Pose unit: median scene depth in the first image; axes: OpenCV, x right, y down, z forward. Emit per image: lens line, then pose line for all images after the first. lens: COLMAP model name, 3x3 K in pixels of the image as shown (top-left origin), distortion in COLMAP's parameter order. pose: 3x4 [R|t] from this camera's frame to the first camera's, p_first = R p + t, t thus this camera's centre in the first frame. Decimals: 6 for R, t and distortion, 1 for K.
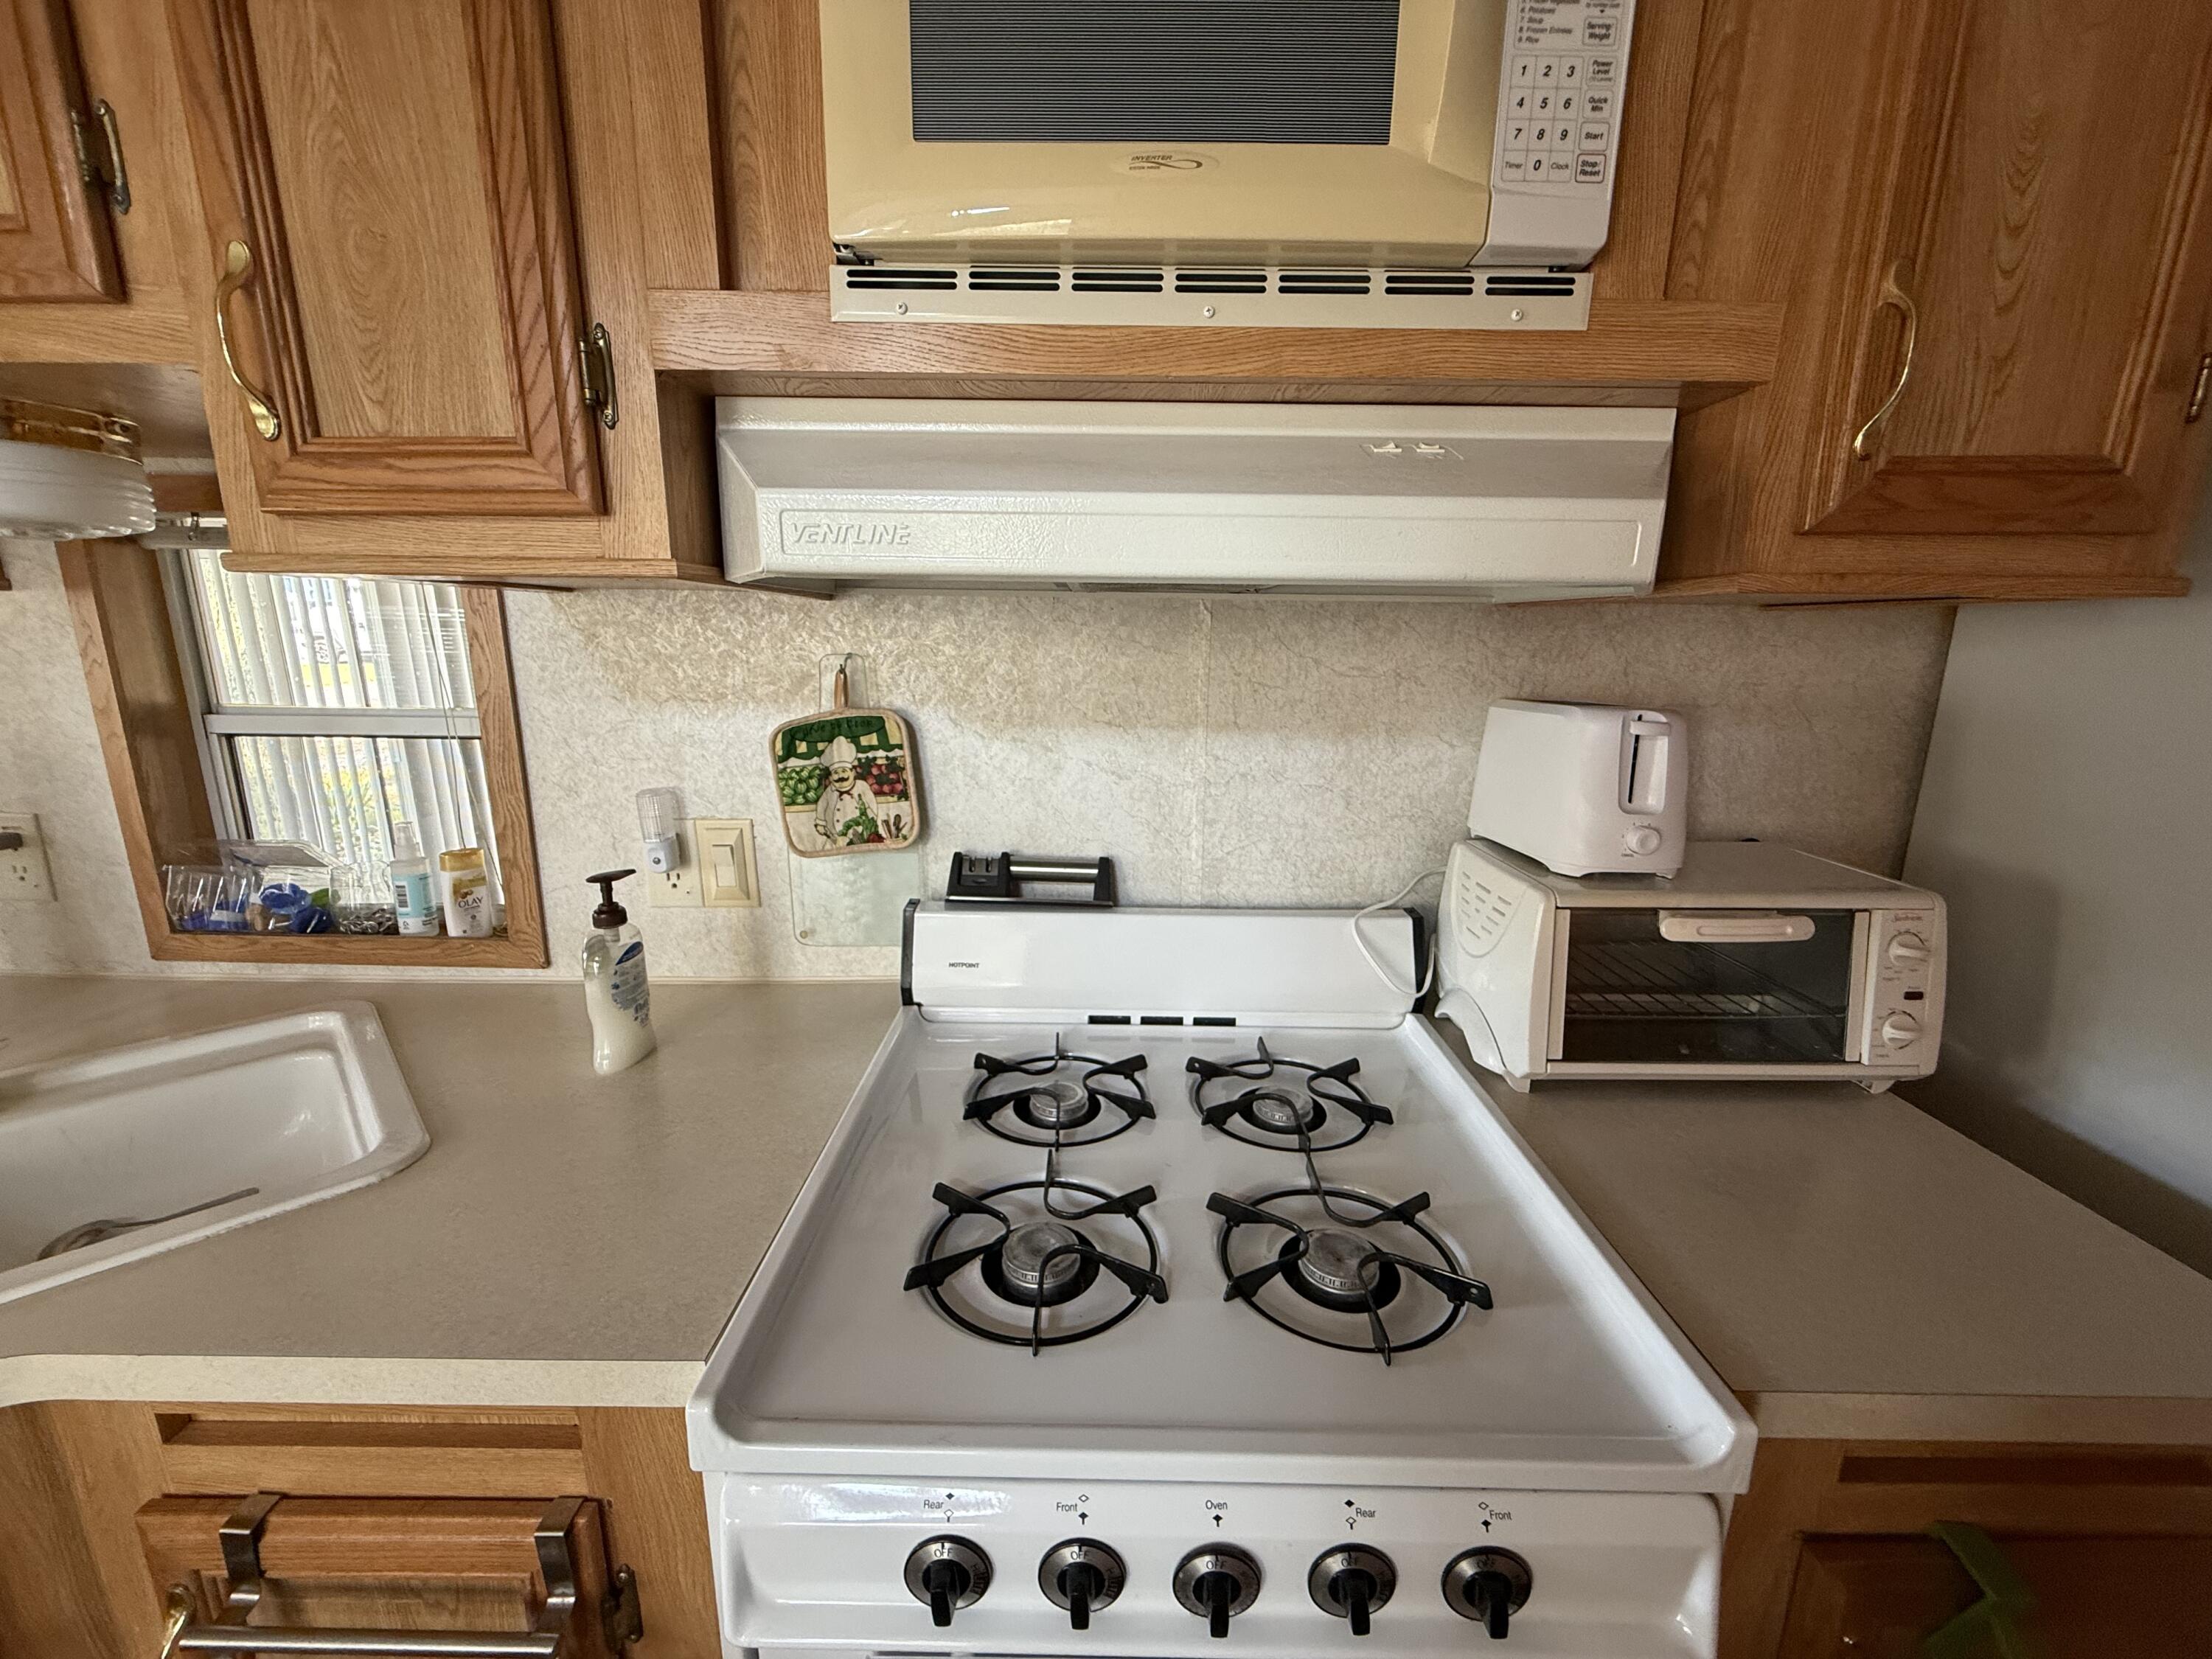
lens RADIAL K [[876.9, 0, 1104.6], [0, 876.9, 824.6], [0, 0, 1]] dist [-0.004417, -0.000412]
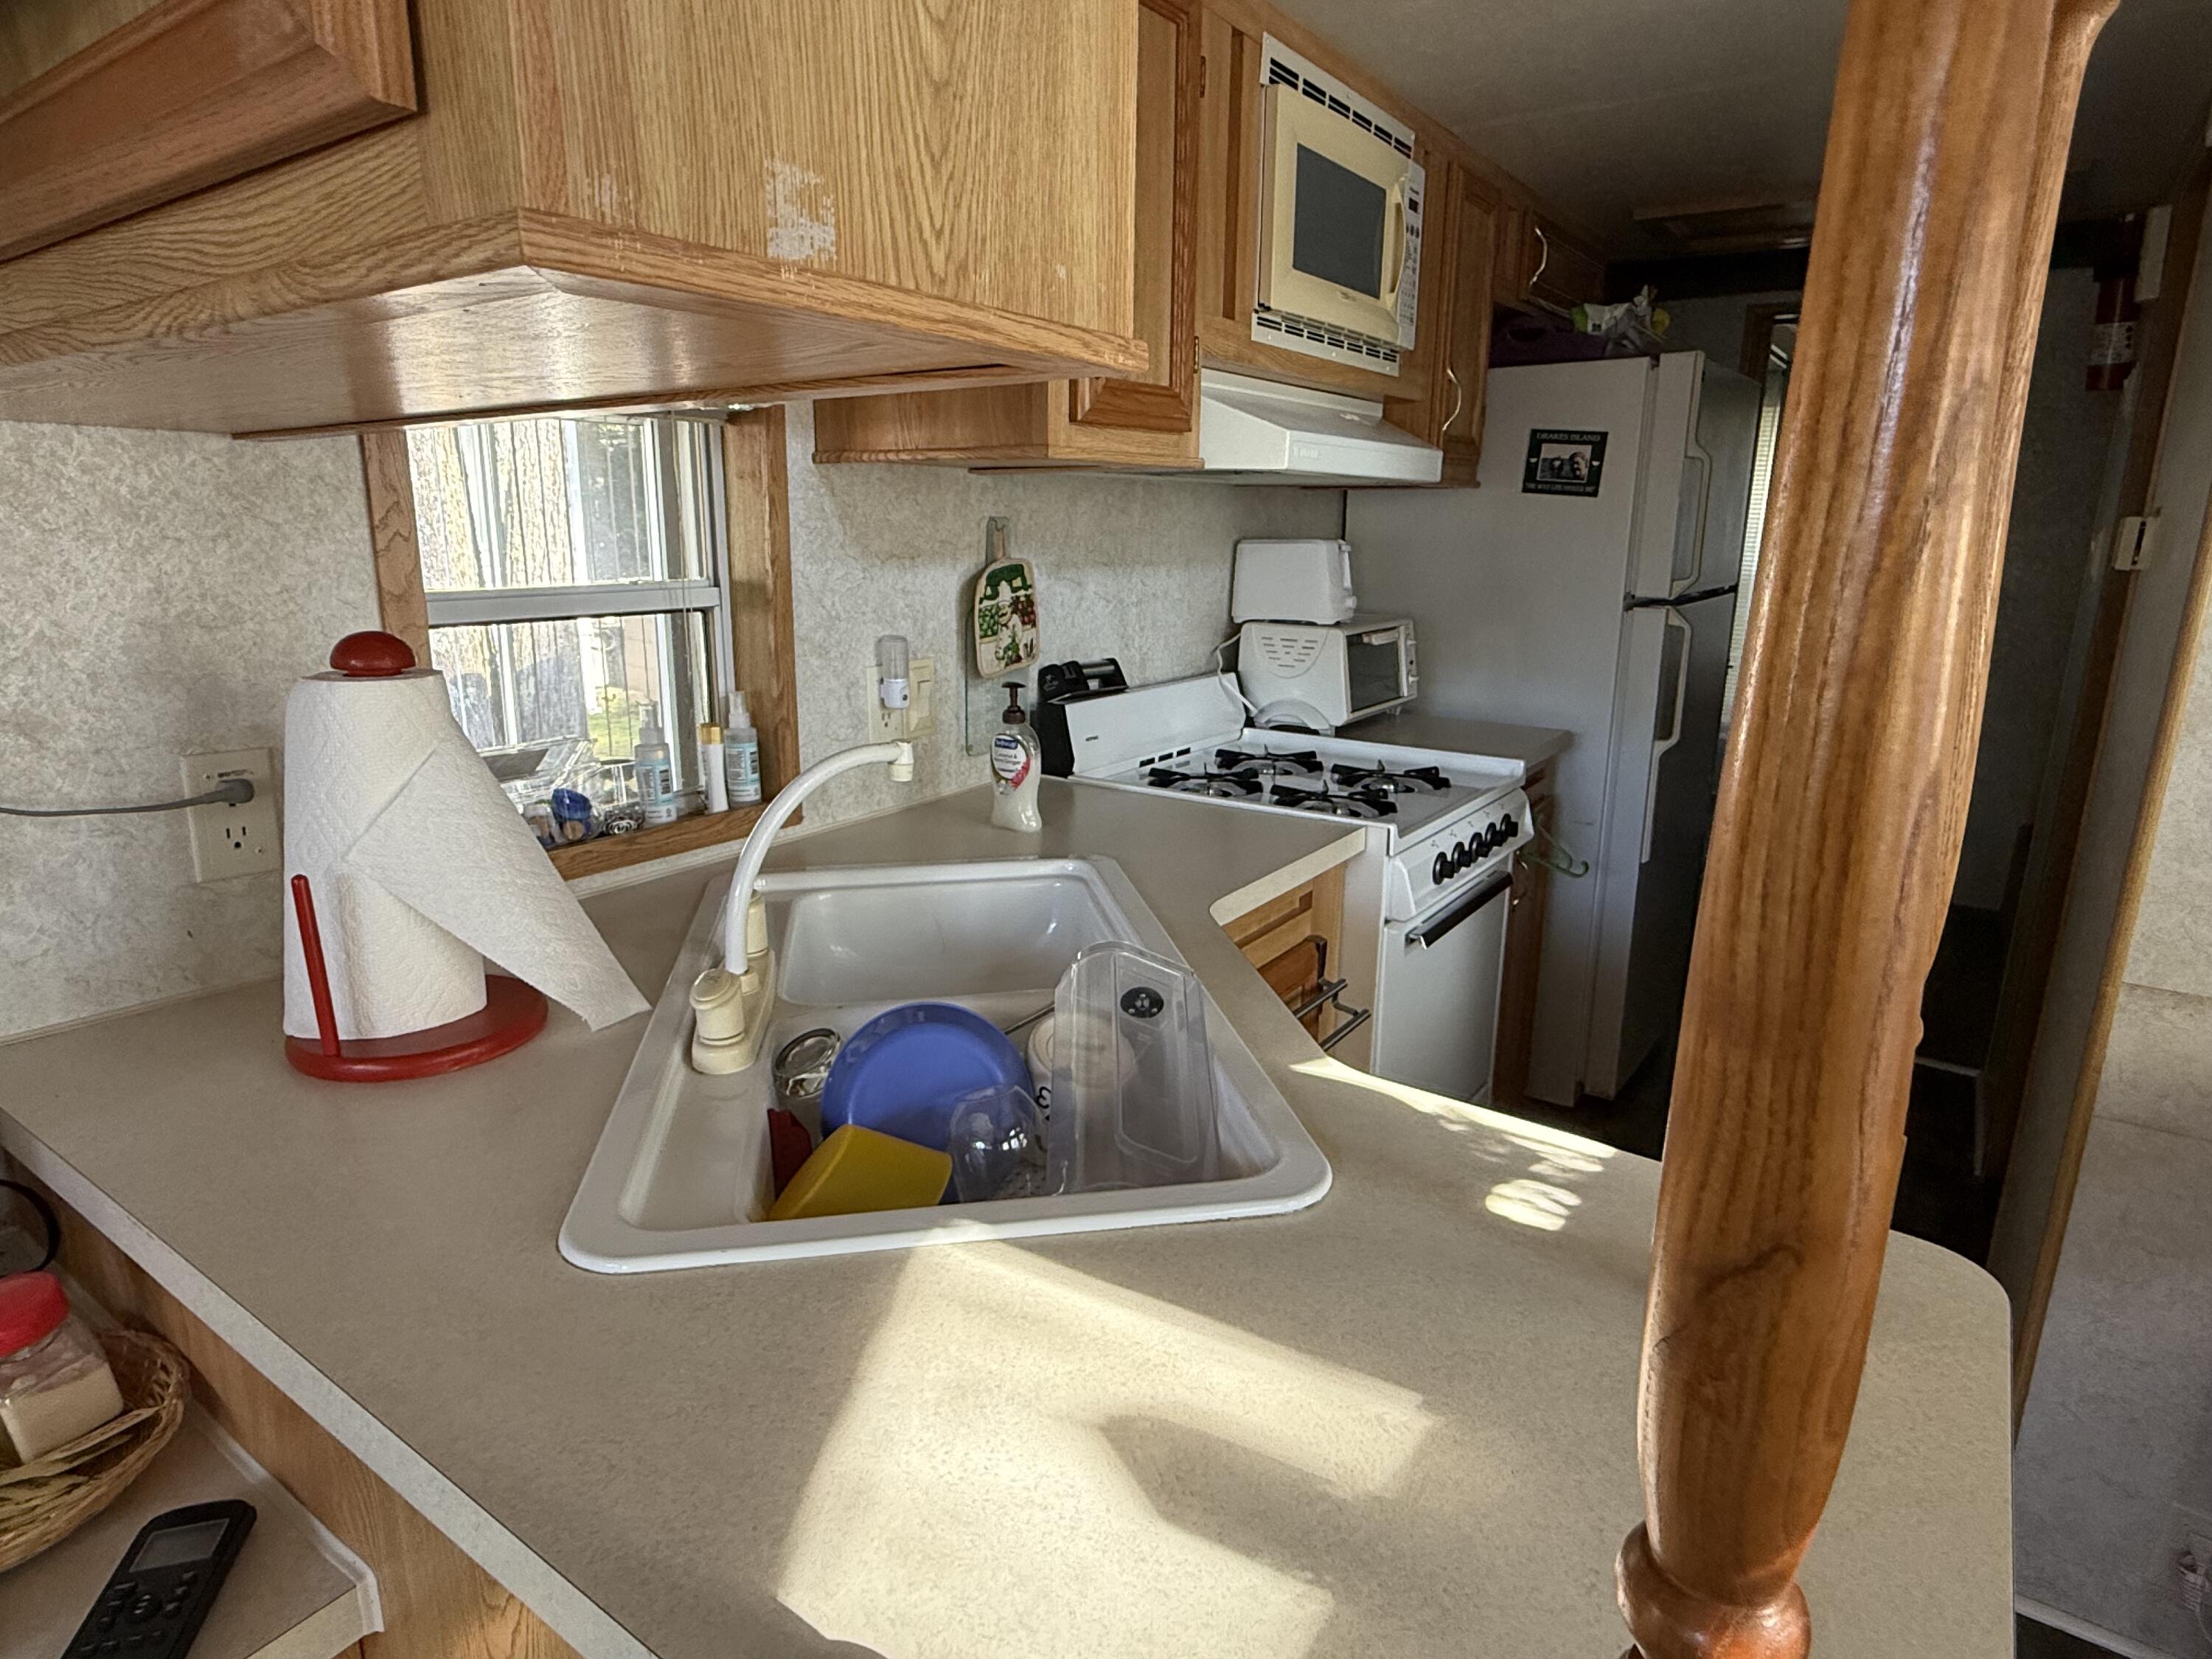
lens RADIAL K [[1231.5, 0, 1104.8], [0, 1231.5, 828.2], [0, 0, 1]] dist [-0.005868, -0.000233]
pose [[0.569487, -0.210097, 0.794698, -1.736582], [0.174015, 0.975687, 0.133245, 0.040092], [-0.803370, 0.062408, 0.592200, -0.180818]]
